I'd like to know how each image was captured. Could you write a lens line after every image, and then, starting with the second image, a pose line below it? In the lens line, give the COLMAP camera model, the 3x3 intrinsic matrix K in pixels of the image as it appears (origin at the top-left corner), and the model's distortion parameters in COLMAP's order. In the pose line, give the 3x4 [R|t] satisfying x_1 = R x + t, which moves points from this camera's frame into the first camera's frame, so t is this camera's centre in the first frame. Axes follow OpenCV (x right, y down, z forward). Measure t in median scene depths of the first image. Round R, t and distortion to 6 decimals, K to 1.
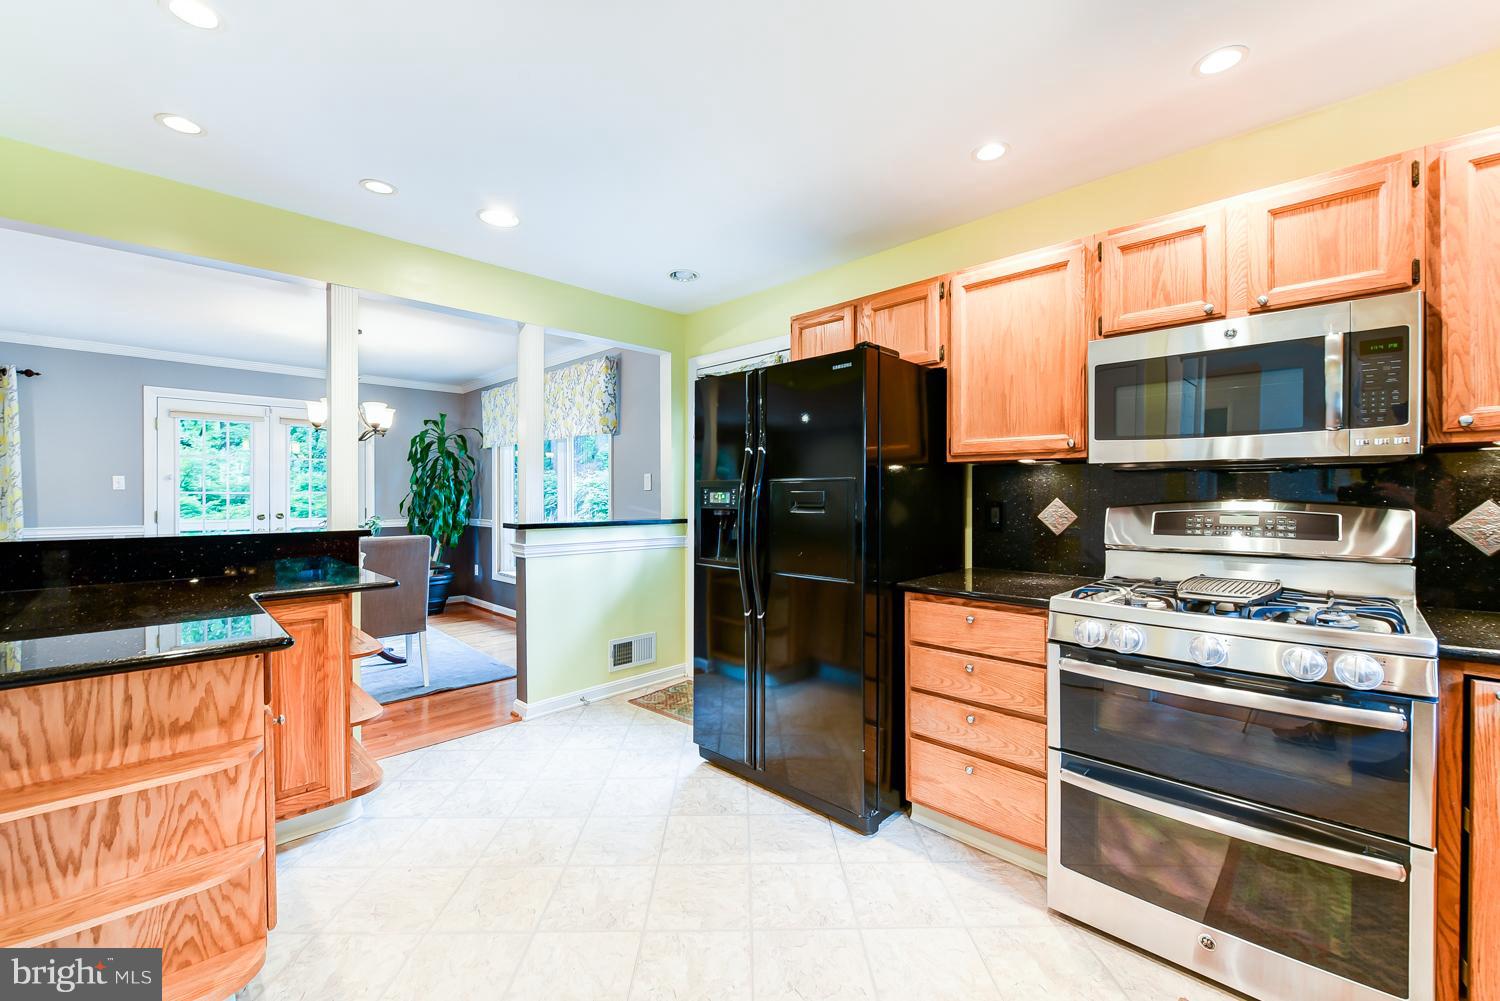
lens RADIAL K [[604.2, 0, 741.2], [0, 604.2, 498.3], [0, 0, 1]] dist [0.011455, -0.000017]
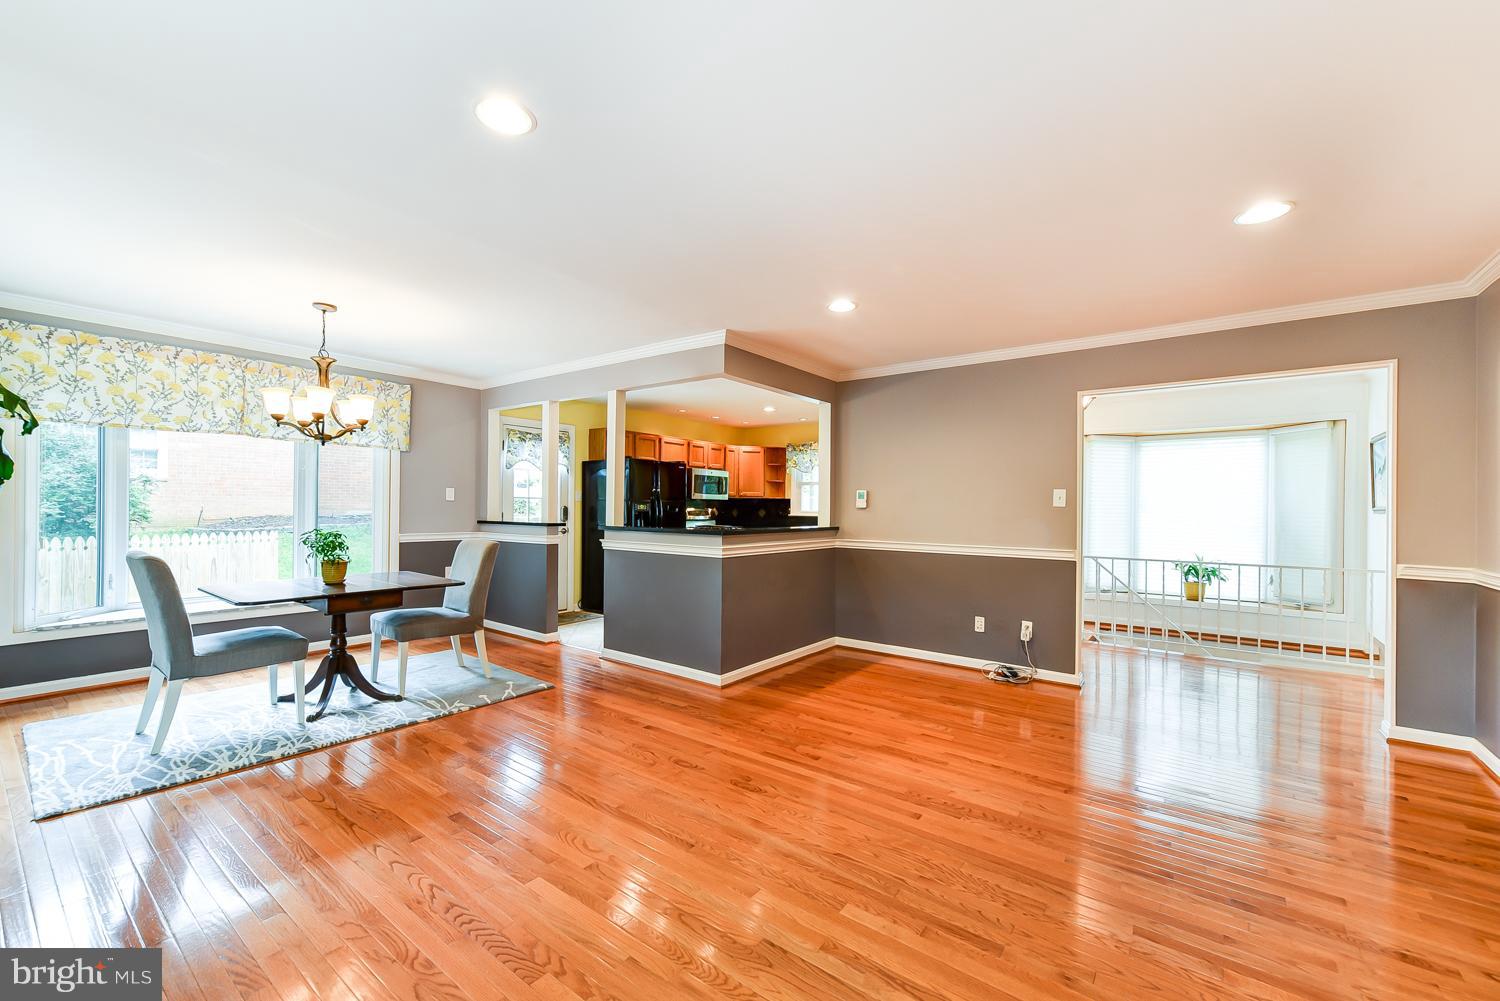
lens RADIAL K [[604.2, 0, 752.0], [0, 604.2, 504.9], [0, 0, 1]] dist [0.011455, -0.000017]
pose [[-0.131623, 0.006472, 0.991279, -3.293294], [-0.002973, 0.999972, -0.006923, 0.008576], [-0.991295, -0.003858, -0.131600, 1.104024]]
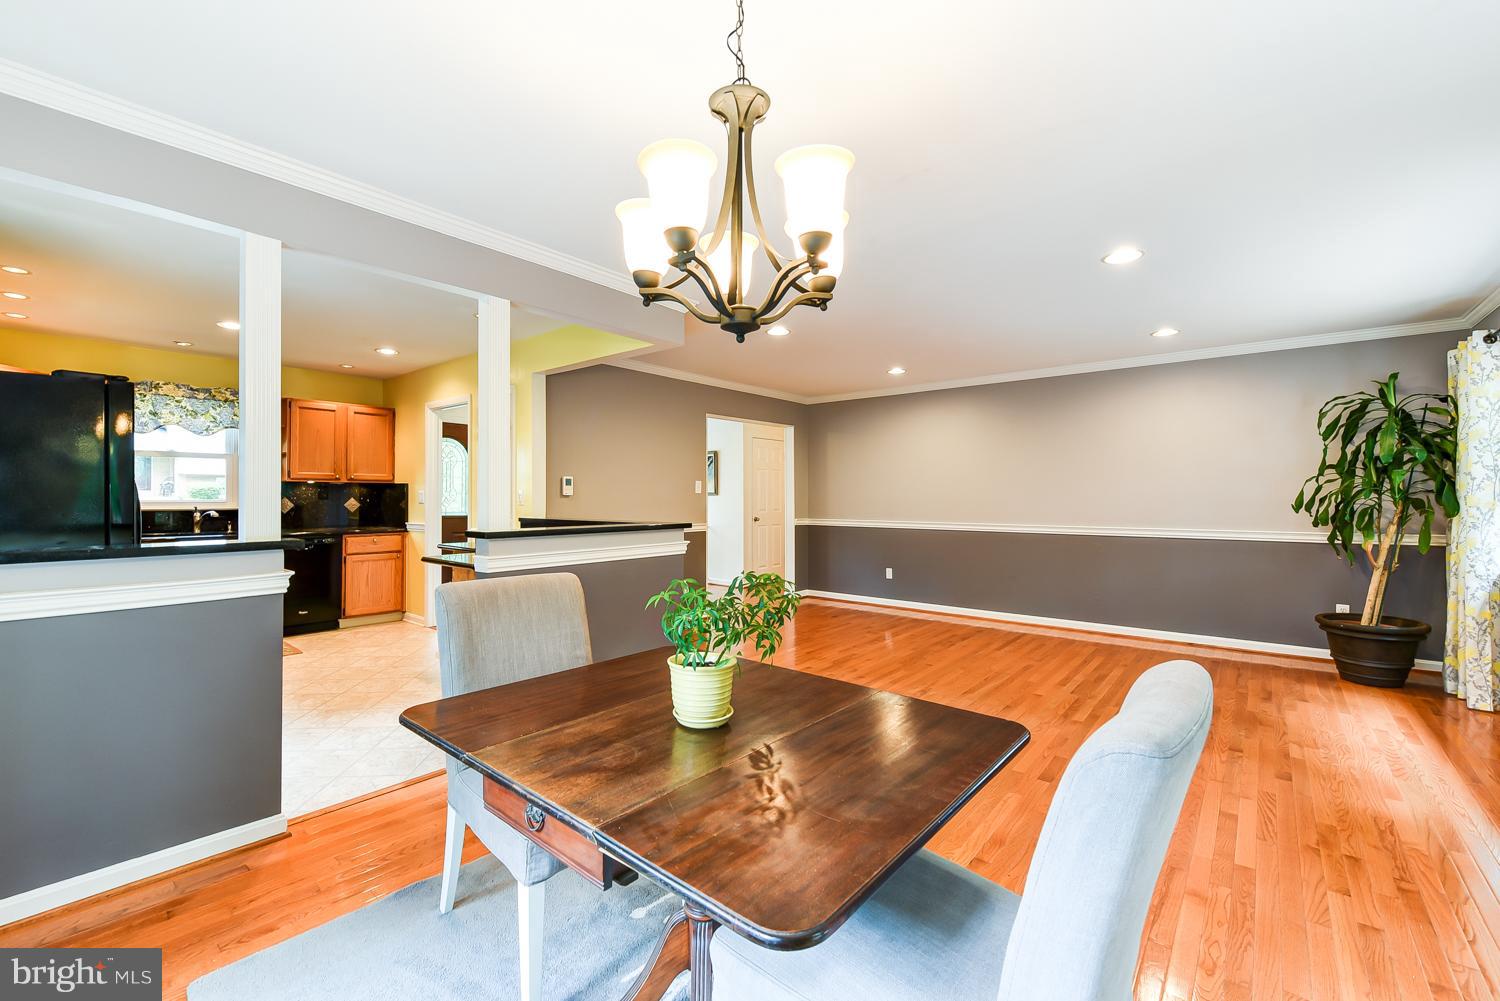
lens RADIAL K [[604.2, 0, 720.6], [0, 604.2, 491.9], [0, 0, 1]] dist [0.011455, -0.000017]
pose [[-0.998142, -0.003290, -0.060839, -1.306619], [-0.003529, 0.999986, 0.003827, -0.031680], [0.060826, 0.004035, -0.998140, 2.755489]]
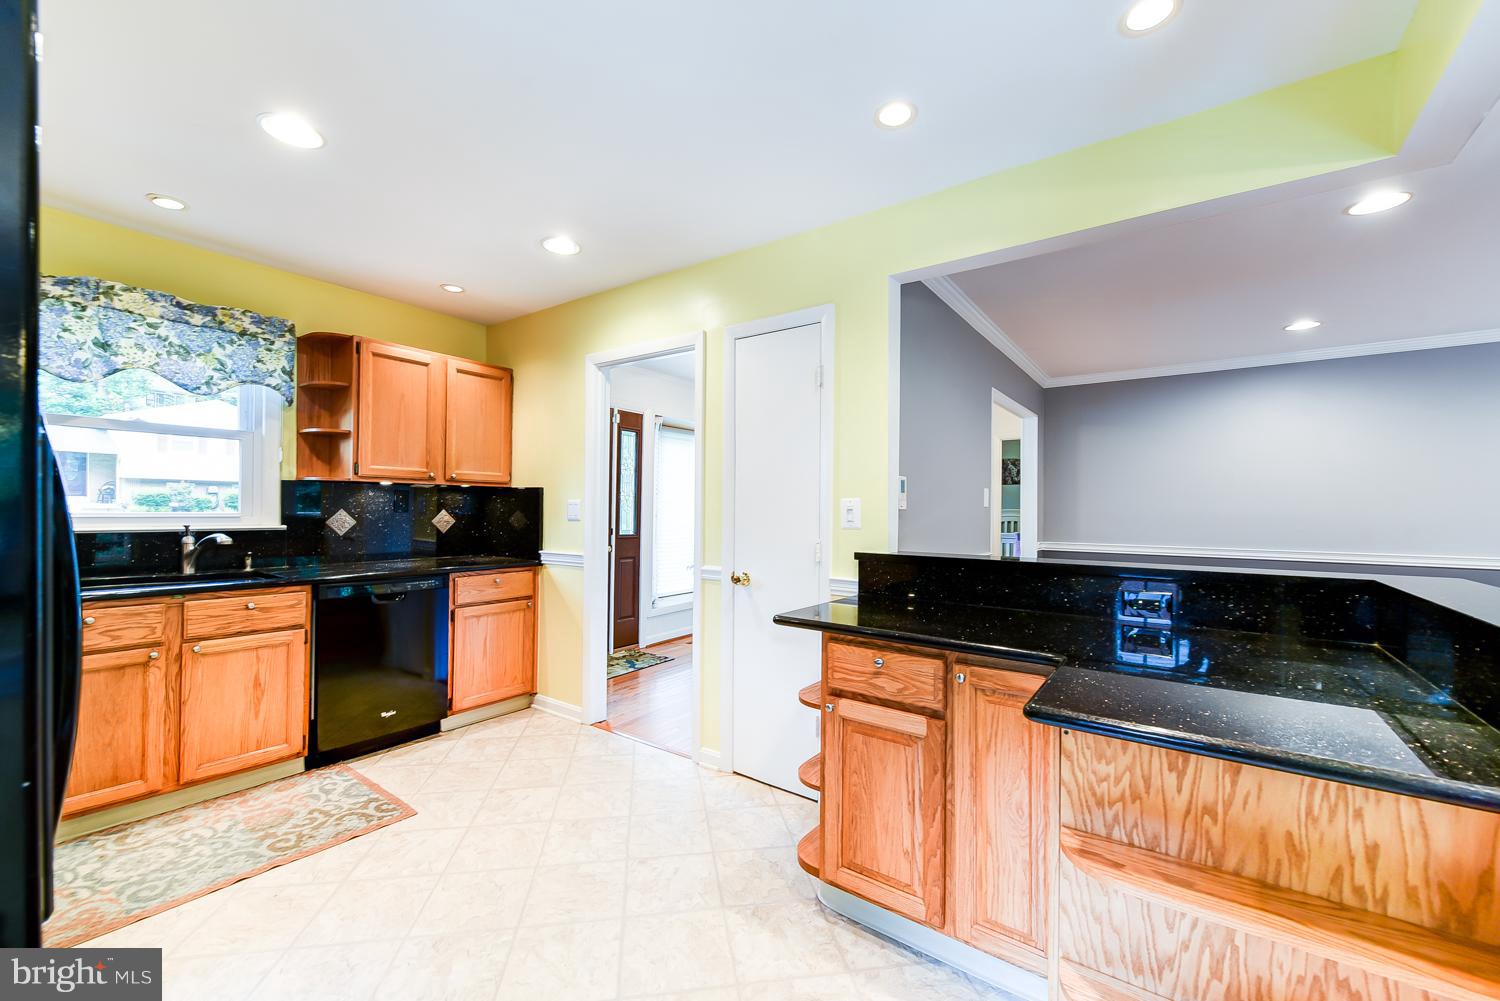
lens RADIAL K [[604.2, 0, 753.9], [0, 604.2, 505.5], [0, 0, 1]] dist [0.011455, -0.000017]
pose [[-0.988700, -0.008698, -0.149652, -0.317237], [-0.009007, 0.999958, 0.001384, -0.010094], [0.149634, 0.002717, -0.988738, 1.612523]]
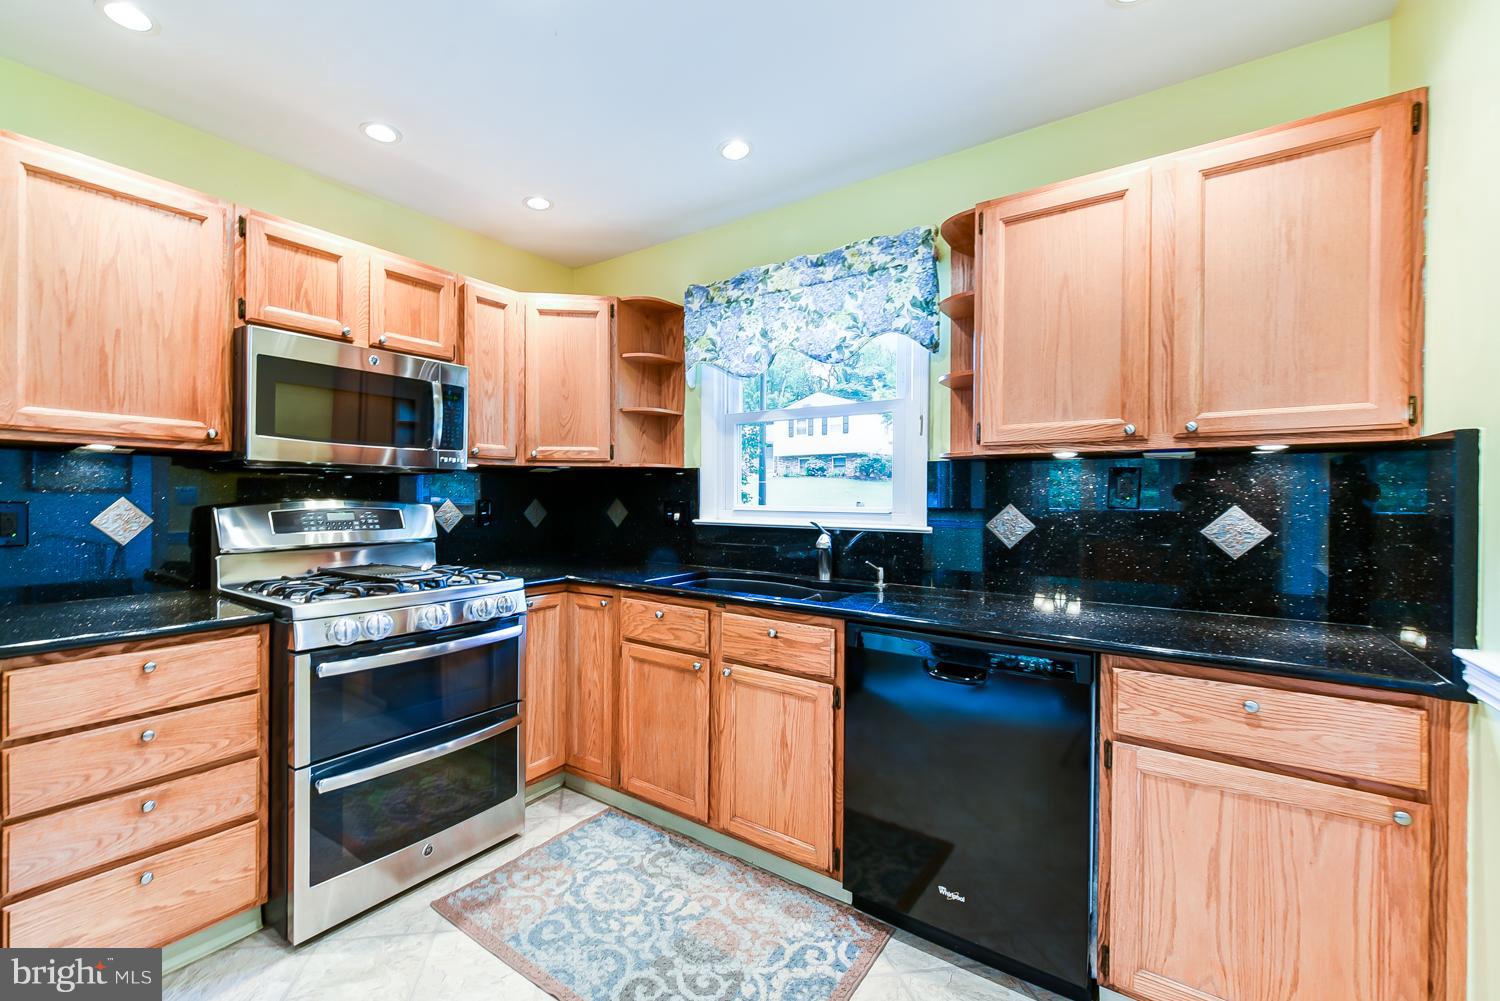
lens RADIAL K [[639.8, 0, 690.8], [0, 639.8, 498.8], [0, 0, 1]] dist [0.004524, -0.000931]
pose [[-0.111182, -0.000577, 0.993800, -0.437088], [0.002495, 0.999997, 0.000860, 0.002233], [-0.993797, 0.002575, -0.111180, 0.437257]]
